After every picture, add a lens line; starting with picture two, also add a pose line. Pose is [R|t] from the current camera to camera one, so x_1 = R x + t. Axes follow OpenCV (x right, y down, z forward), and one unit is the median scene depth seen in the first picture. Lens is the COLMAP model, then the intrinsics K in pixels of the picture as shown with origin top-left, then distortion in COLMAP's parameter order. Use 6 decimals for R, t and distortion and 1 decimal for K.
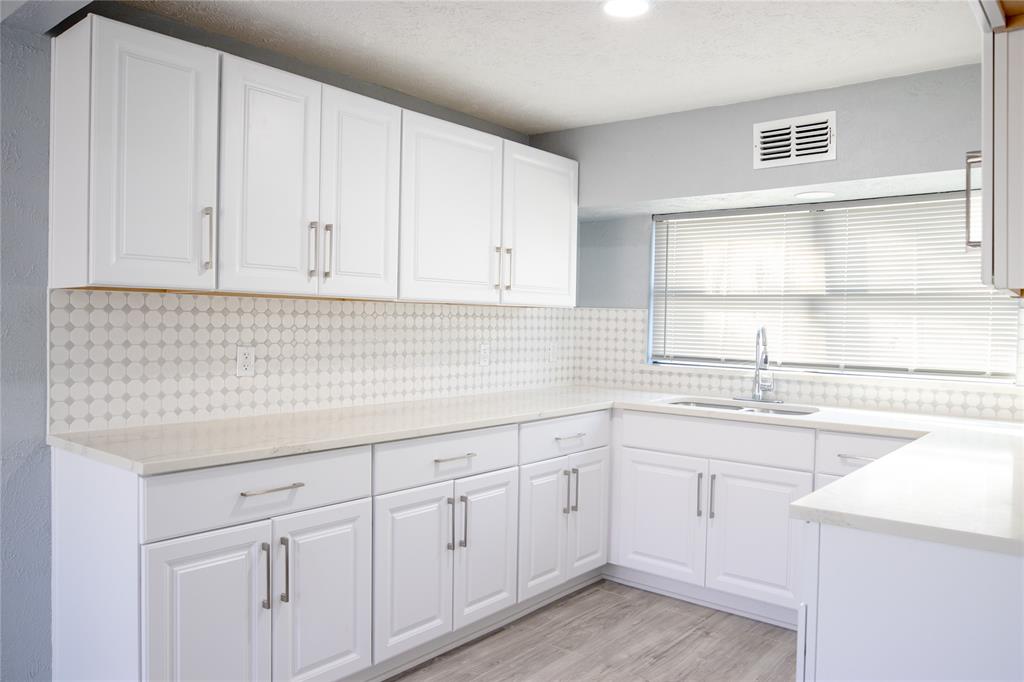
lens RADIAL K [[758.7, 0, 512.0], [0, 758.7, 341.0], [0, 0, 1]] dist [-0.033240, 0.006804]
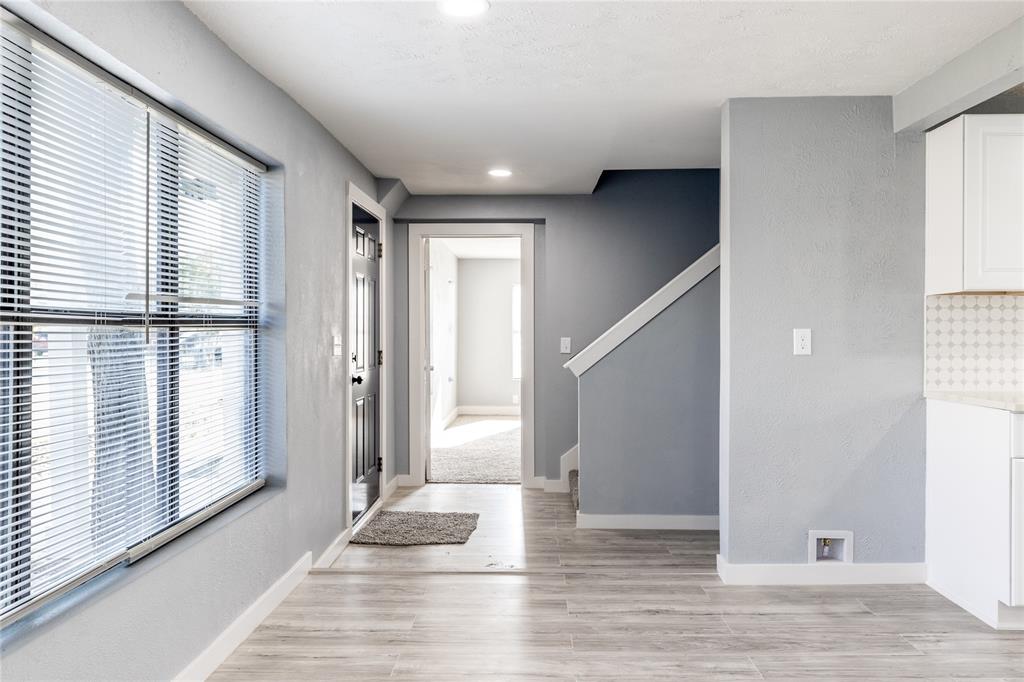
lens RADIAL K [[754.3, 0, 512.0], [0, 754.3, 341.0], [0, 0, 1]] dist [0.003153, 0.003063]
pose [[0.627257, -0.009143, -0.778759, 0.039572], [-0.008984, 0.999780, -0.018974, 0.044188], [0.778761, 0.018898, 0.627036, -0.460175]]
